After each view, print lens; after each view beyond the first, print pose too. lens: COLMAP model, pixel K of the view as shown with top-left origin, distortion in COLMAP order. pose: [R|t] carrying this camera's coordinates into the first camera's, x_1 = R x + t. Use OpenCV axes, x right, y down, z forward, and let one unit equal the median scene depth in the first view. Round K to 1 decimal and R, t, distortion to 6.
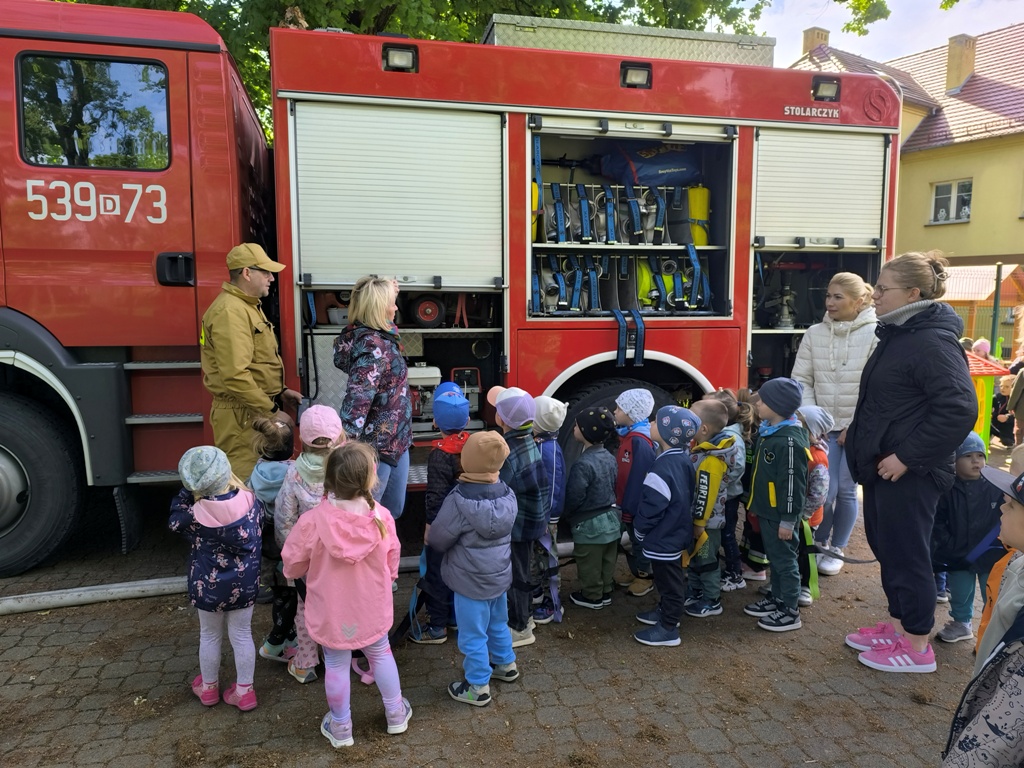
lens RADIAL K [[717.6, 0, 512.1], [0, 717.6, 416.6], [0, 0, 1]] dist [0.036147, -0.040324]
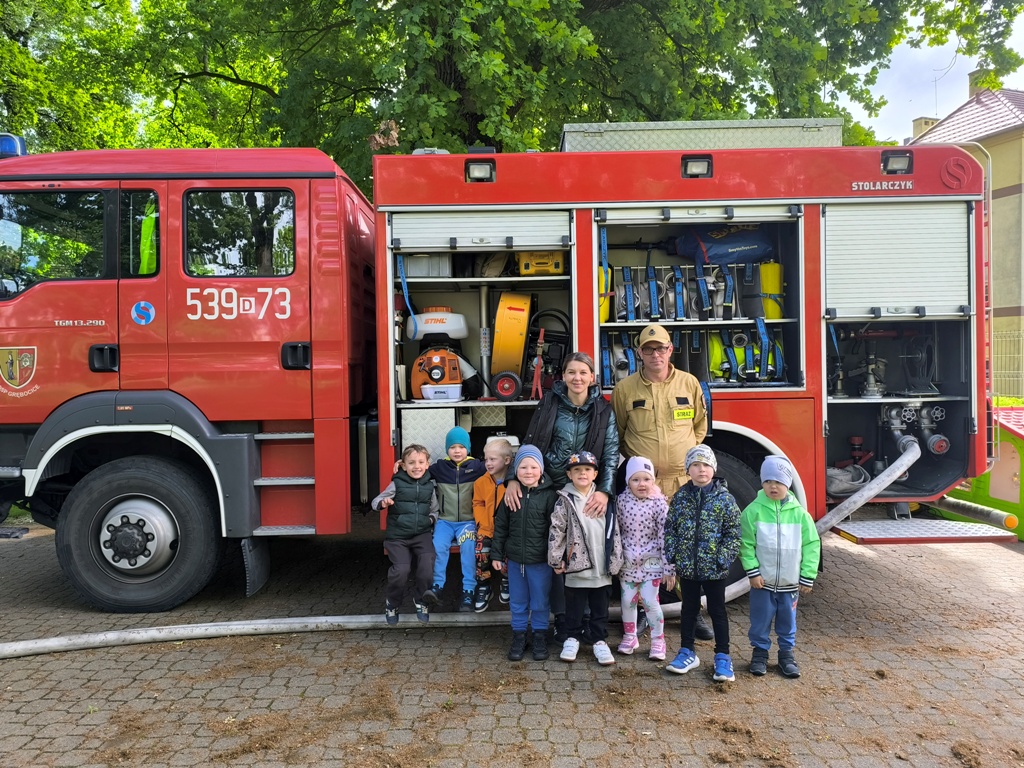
lens RADIAL K [[717.6, 0, 512.1], [0, 717.6, 416.6], [0, 0, 1]] dist [0.036147, -0.040324]
pose [[0.976935, -0.004112, -0.213497, 0.124146], [-0.013536, 0.996611, -0.081136, -0.010798], [0.213107, 0.082154, 0.973569, -0.067586]]
